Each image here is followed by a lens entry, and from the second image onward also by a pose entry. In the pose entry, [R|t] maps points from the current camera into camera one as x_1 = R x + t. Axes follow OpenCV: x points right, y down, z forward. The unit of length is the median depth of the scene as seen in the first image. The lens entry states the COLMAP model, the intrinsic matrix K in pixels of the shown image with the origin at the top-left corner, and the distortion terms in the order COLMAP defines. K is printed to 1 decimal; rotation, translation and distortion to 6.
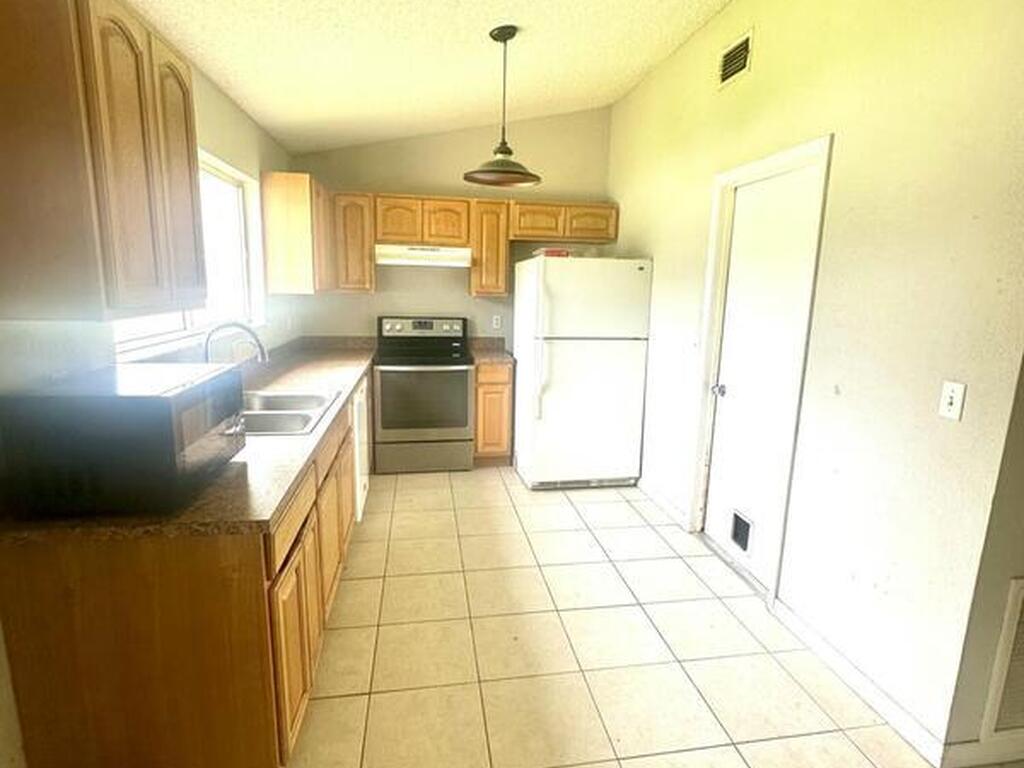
lens RADIAL K [[545.1, 0, 513.0], [0, 545.1, 382.7], [0, 0, 1]] dist [-0.002861, -0.000151]
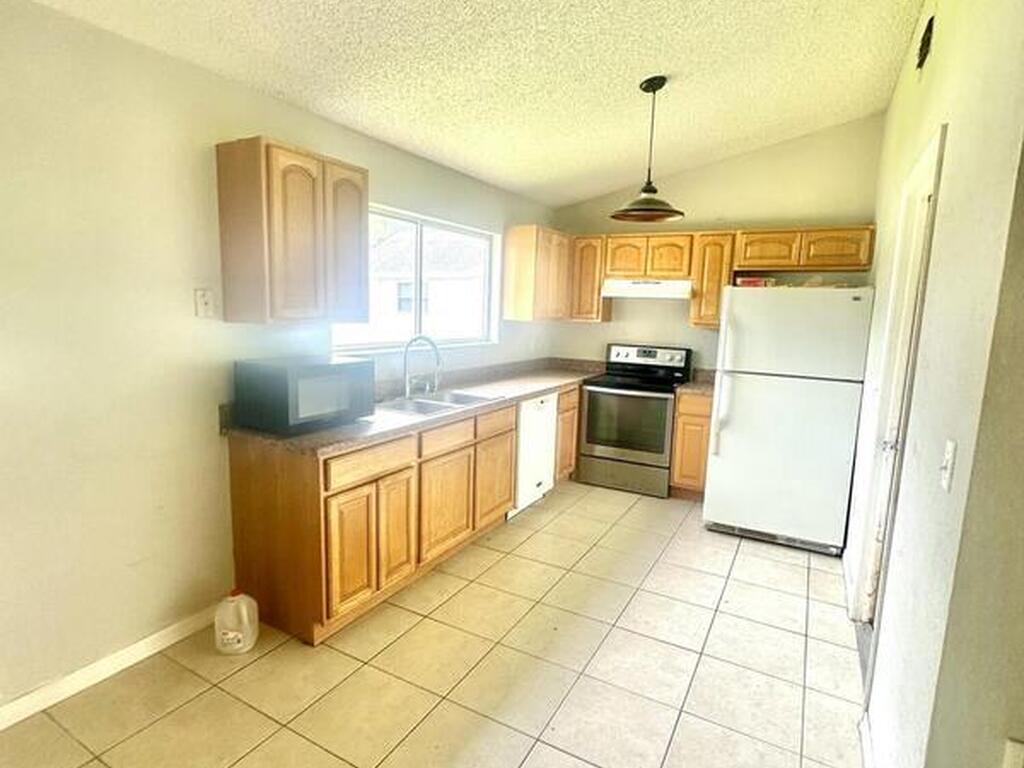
lens RADIAL K [[545.1, 0, 515.1], [0, 545.1, 382.9], [0, 0, 1]] dist [-0.002861, -0.000151]
pose [[0.784341, 0.087751, -0.614092, 0.311068], [-0.126576, 0.991756, -0.019949, 0.004447], [0.607280, 0.093376, 0.788982, 0.018992]]
